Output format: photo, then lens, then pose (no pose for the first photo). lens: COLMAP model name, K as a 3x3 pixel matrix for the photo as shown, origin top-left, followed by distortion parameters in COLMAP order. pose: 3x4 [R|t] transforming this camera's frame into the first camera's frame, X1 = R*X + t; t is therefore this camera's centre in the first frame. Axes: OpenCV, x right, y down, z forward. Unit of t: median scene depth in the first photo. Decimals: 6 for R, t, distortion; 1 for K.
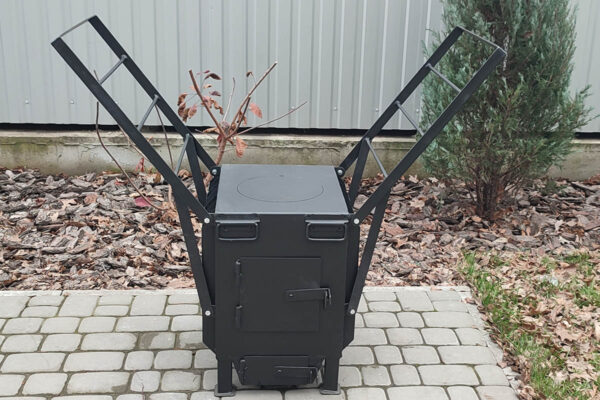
lens RADIAL K [[804.8, 0, 329.8], [0, 804.8, 202.4], [0, 0, 1]] dist [0.030770, 0.000000]
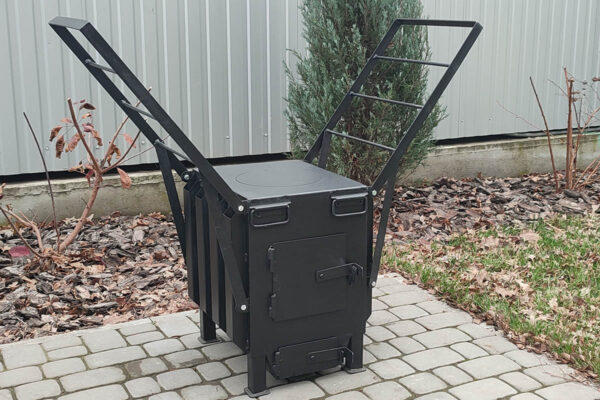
lens RADIAL K [[804.8, 0, 354.5], [0, 804.8, 192.9], [0, 0, 1]] dist [0.030770, 0.000000]
pose [[0.912675, -0.118570, 0.391107, -0.279526], [0.156030, 0.985591, -0.065310, 0.061398], [-0.377728, 0.120632, 0.918025, 0.035113]]
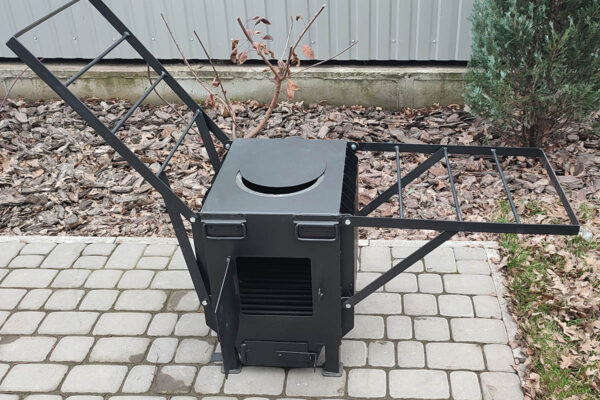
lens RADIAL K [[647.8, 0, 342.3], [0, 647.8, 202.6], [0, 0, 1]] dist [0.019740, 0.000000]
pose [[0.989193, 0.026145, -0.144269, 0.095431], [0.002027, 0.981439, 0.191763, -0.101578], [0.146605, -0.189983, 0.970780, 0.185374]]
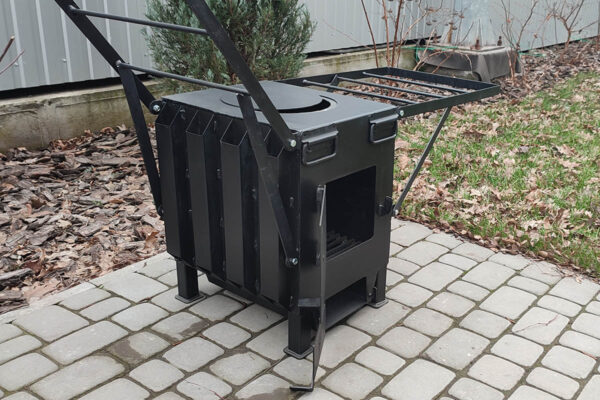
lens RADIAL K [[647.8, 0, 386.3], [0, 647.8, 204.9], [0, 0, 1]] dist [0.019740, 0.000000]
pose [[0.646116, -0.278053, 0.710789, -0.383690], [0.224916, 0.959289, 0.170812, -0.005058], [-0.729347, 0.049504, 0.682350, 0.349901]]
